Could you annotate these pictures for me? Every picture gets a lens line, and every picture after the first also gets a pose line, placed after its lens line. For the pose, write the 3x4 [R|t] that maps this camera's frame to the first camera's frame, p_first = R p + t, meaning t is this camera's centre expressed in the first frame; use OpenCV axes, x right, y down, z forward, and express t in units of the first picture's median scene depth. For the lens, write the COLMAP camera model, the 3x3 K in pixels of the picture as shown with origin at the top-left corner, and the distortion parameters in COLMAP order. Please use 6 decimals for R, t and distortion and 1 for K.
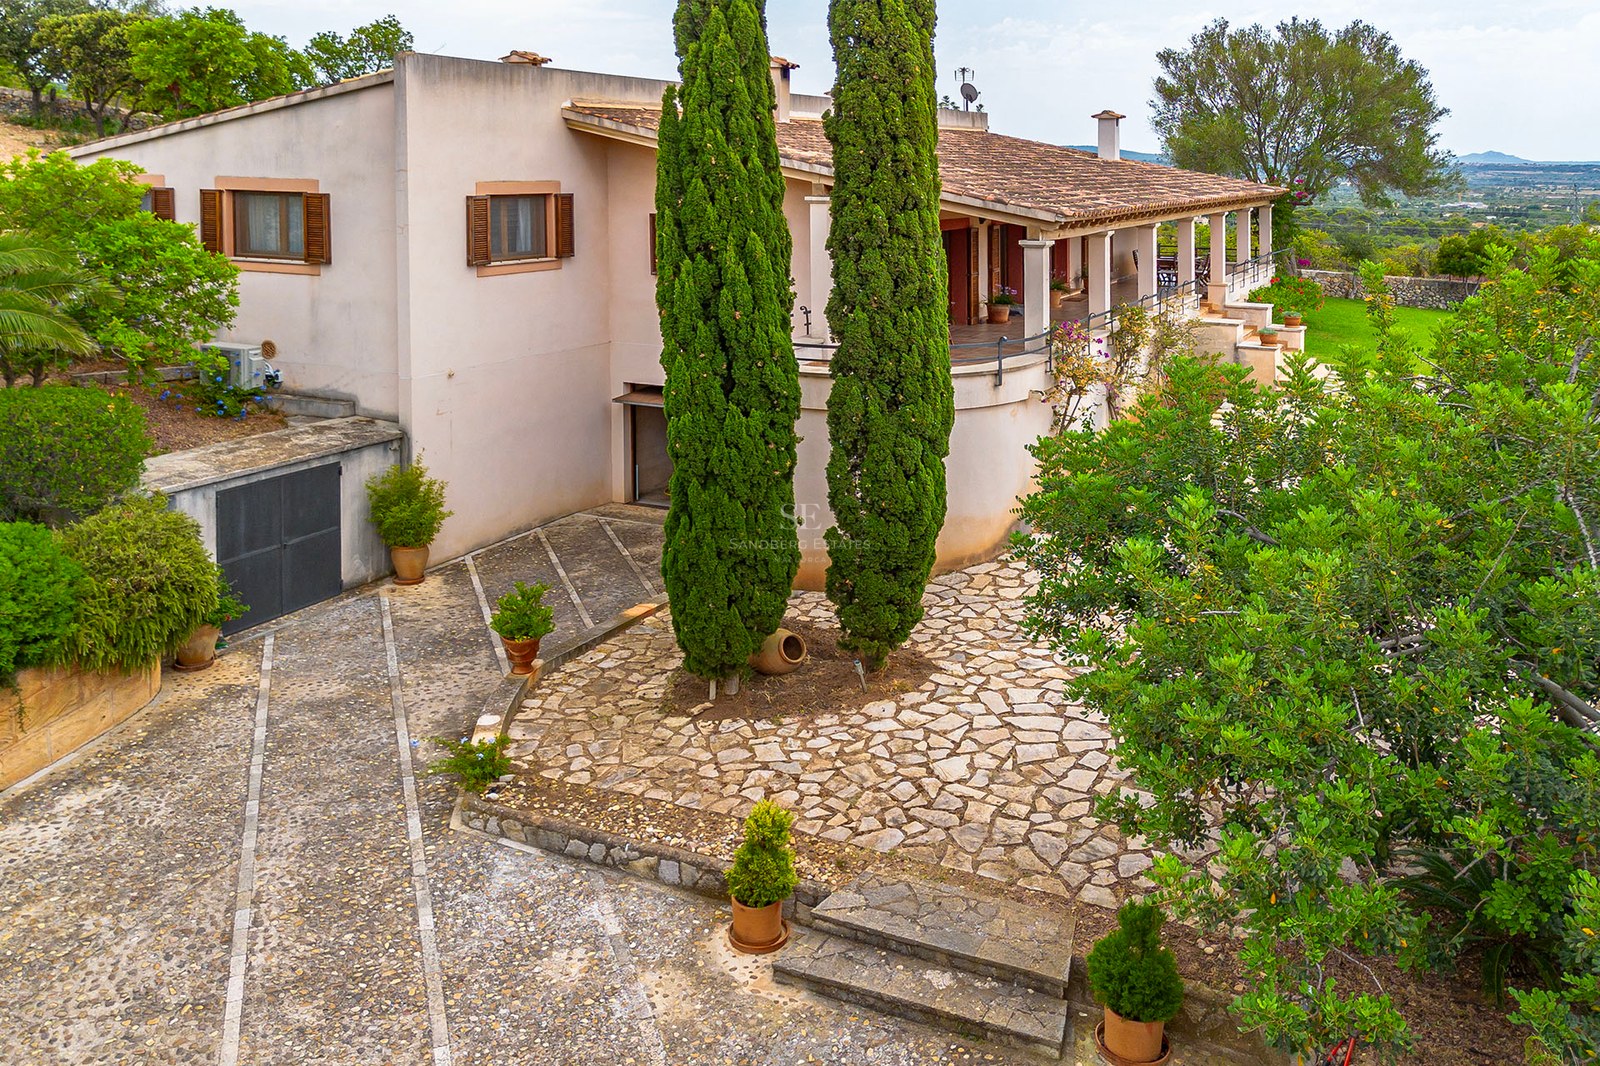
lens RADIAL K [[1097.3, 0, 800.0], [0, 1097.3, 533.0], [0, 0, 1]] dist [0.030943, -0.003236]
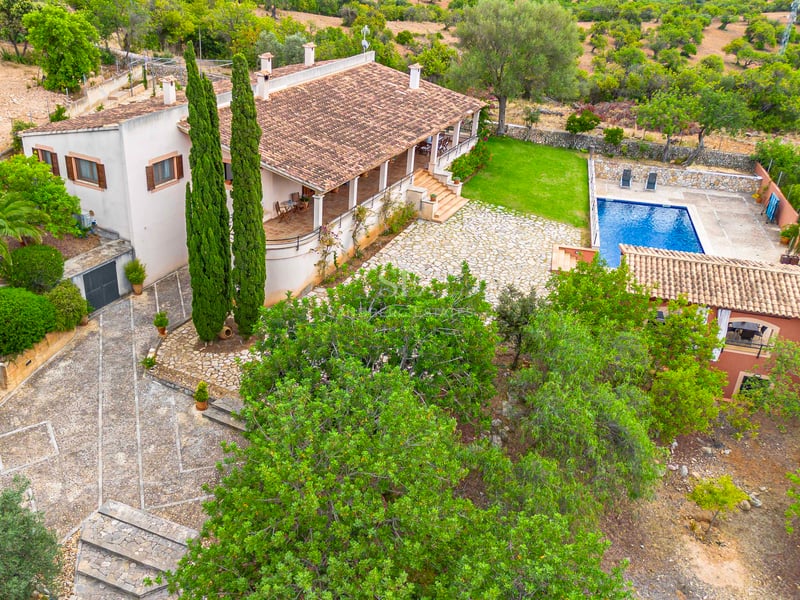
lens RADIAL K [[844.6, 0, 400.0], [0, 844.6, 300.0], [0, 0, 1]] dist [0.050046, -0.030335]
pose [[0.989347, 0.049188, -0.137013, 0.997816], [0.001041, 0.938771, 0.344540, -1.032064], [0.145571, -0.341013, 0.928719, -1.647728]]
